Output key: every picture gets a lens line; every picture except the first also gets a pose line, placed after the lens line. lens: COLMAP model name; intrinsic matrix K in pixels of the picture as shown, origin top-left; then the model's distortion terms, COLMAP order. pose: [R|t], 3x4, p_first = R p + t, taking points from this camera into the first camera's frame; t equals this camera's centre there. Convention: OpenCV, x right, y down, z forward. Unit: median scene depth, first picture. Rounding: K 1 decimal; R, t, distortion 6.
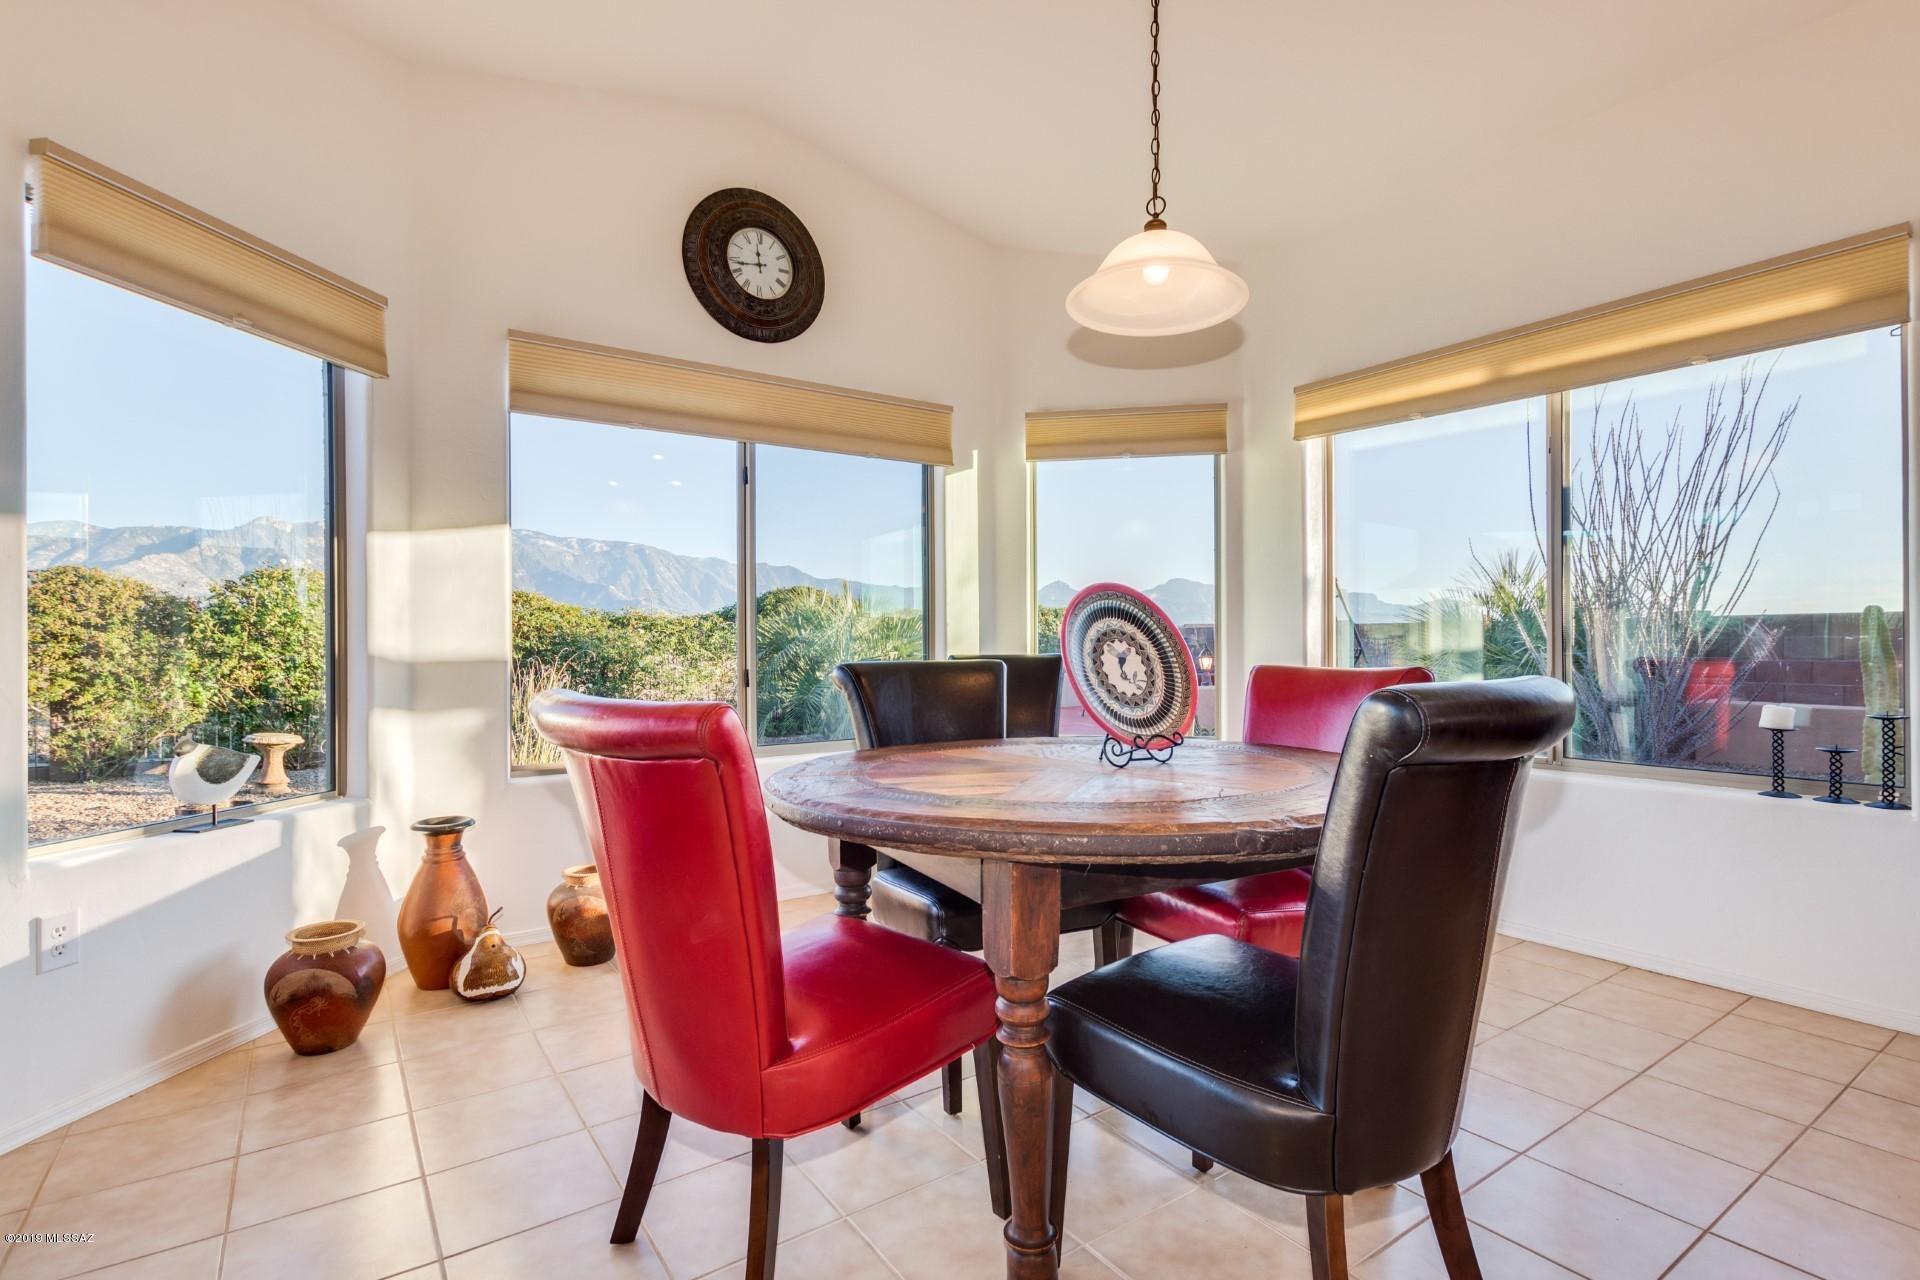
lens RADIAL K [[918.3, 0, 967.7], [0, 918.3, 638.5], [0, 0, 1]] dist [0.004458, -0.001652]
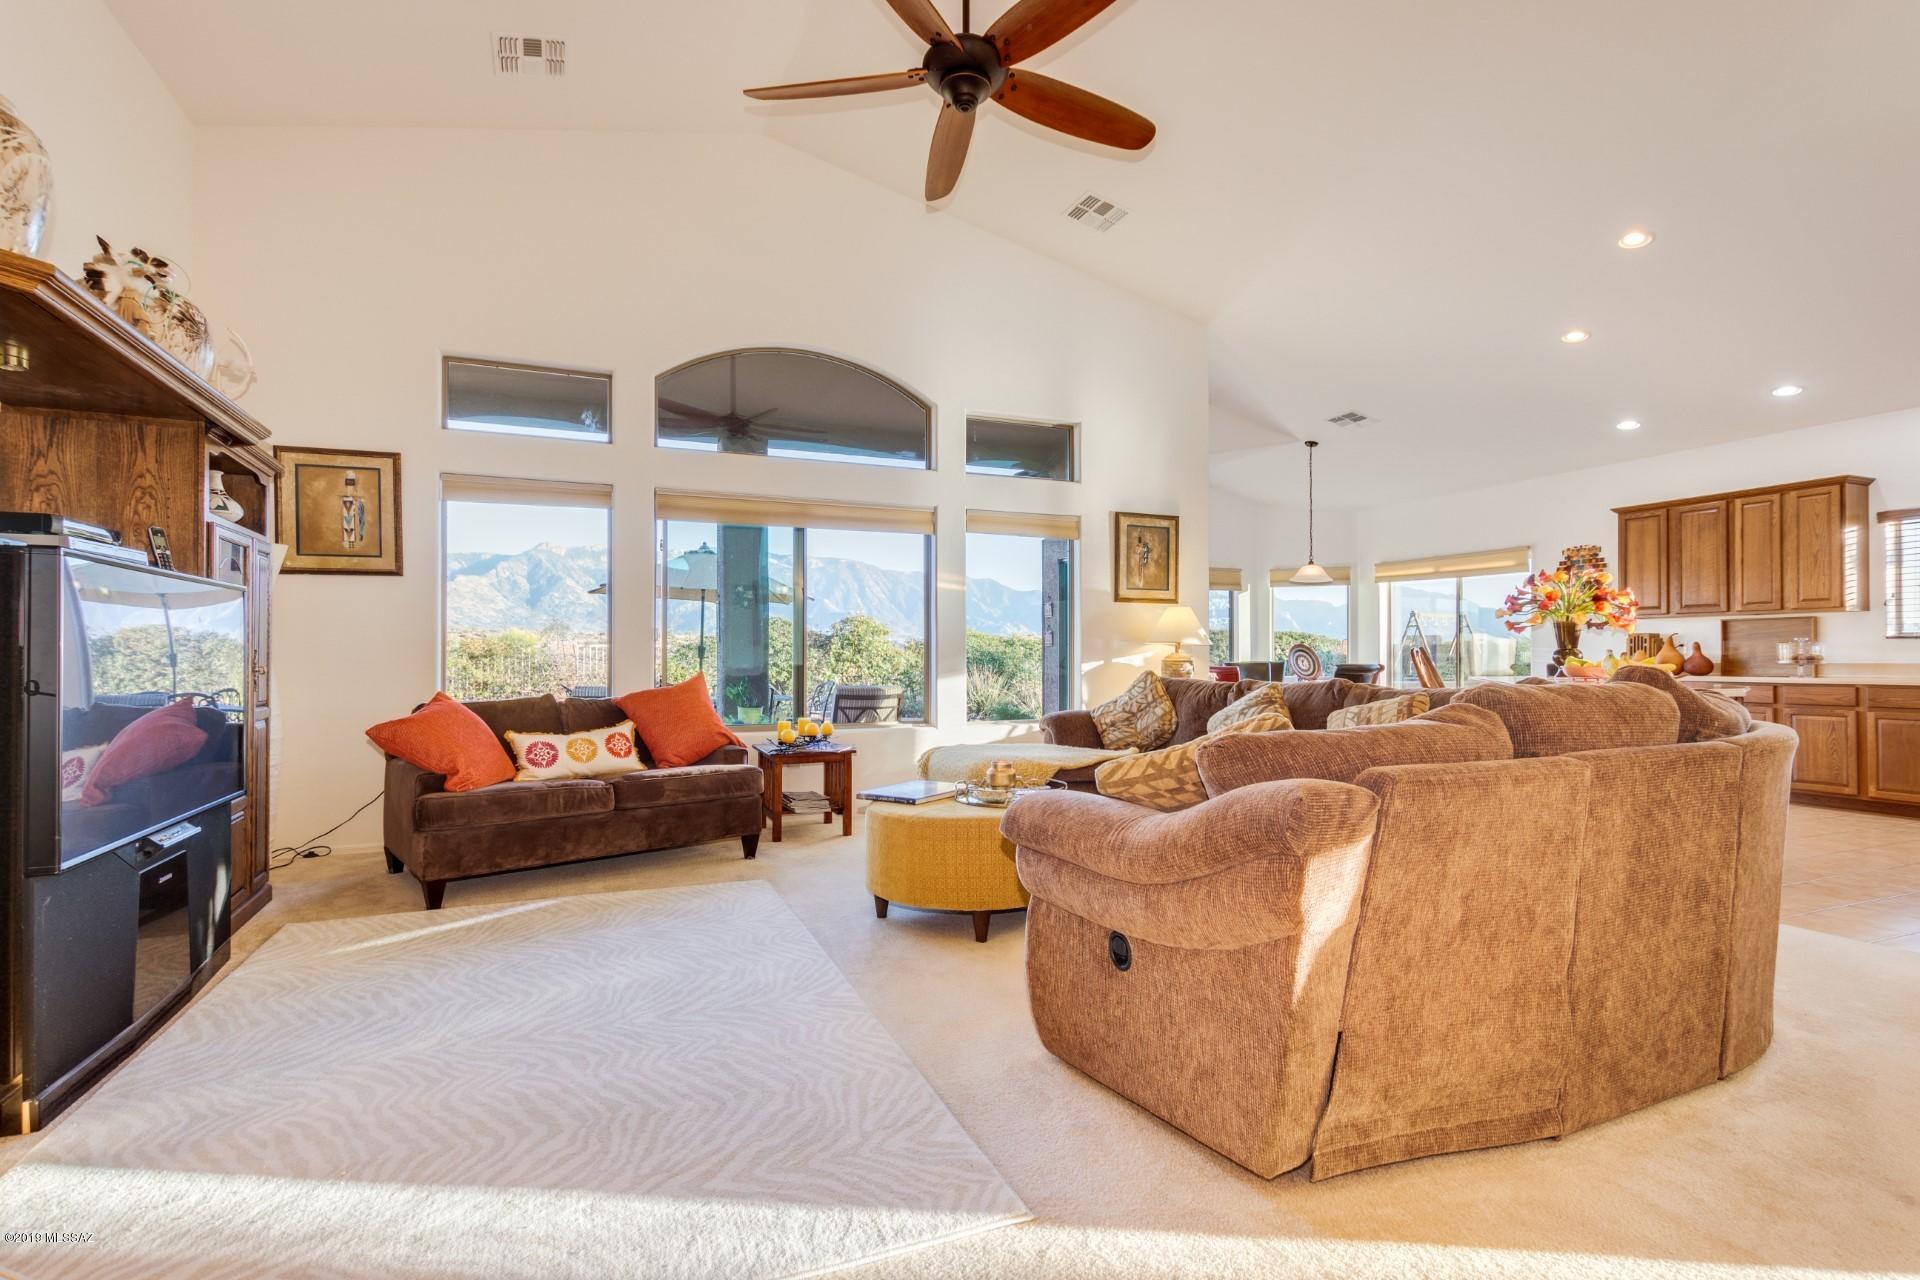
lens RADIAL K [[918.3, 0, 956.0], [0, 918.3, 648.2], [0, 0, 1]] dist [0.004458, -0.001652]
pose [[0.974777, 0.002887, -0.223160, -0.311863], [-0.003157, 0.999995, -0.000851, -0.021641], [0.223157, 0.001534, 0.974781, -2.433515]]
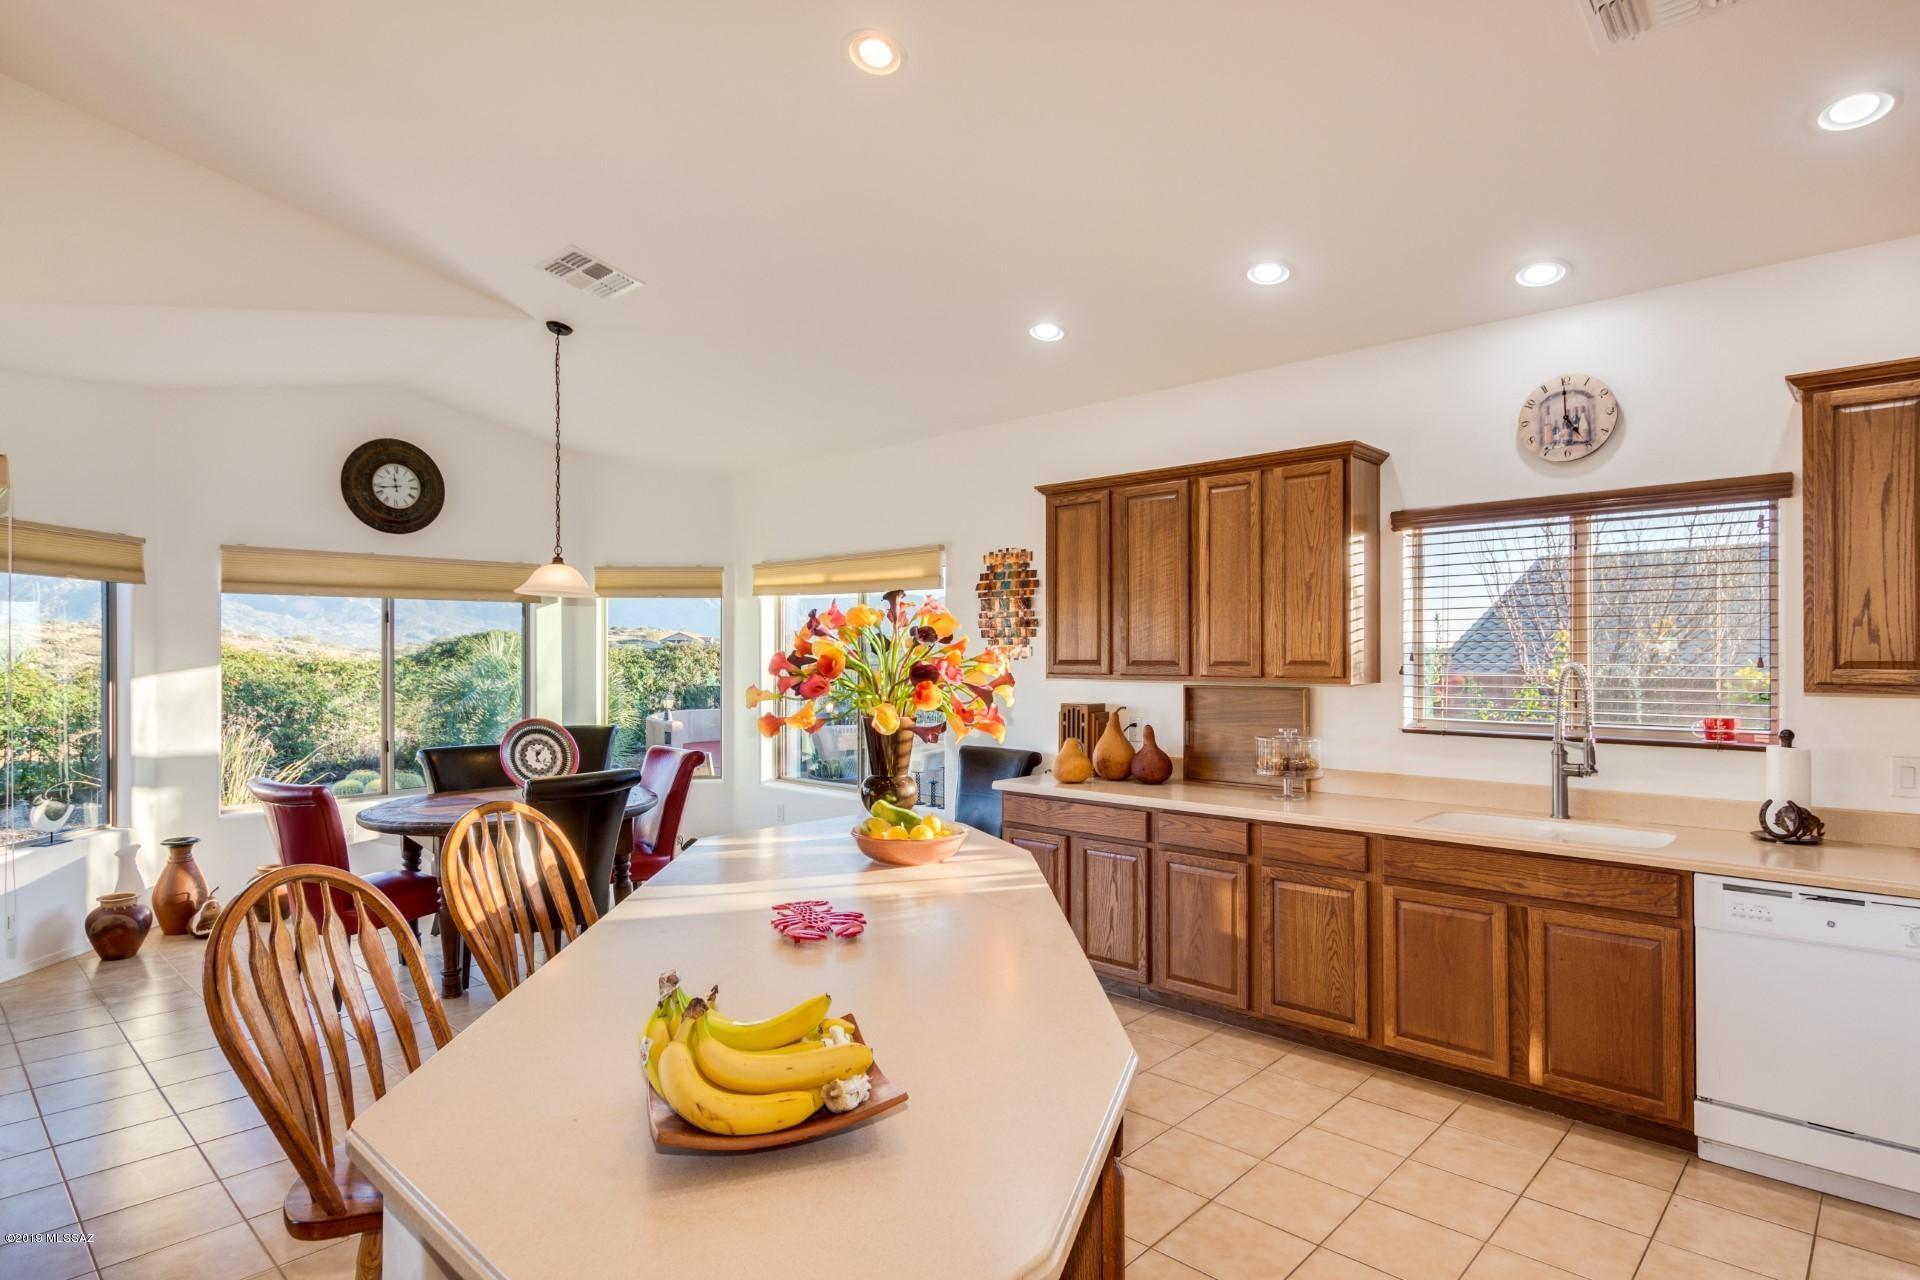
lens RADIAL K [[1017.2, 0, 975.8], [0, 1017.2, 649.3], [0, 0, 1]] dist [0.003802, -0.000457]
pose [[0.977725, 0.003749, 0.209857, 0.456168], [-0.004654, 0.999982, 0.003819, -0.162354], [-0.209839, -0.004710, 0.977725, -1.106206]]
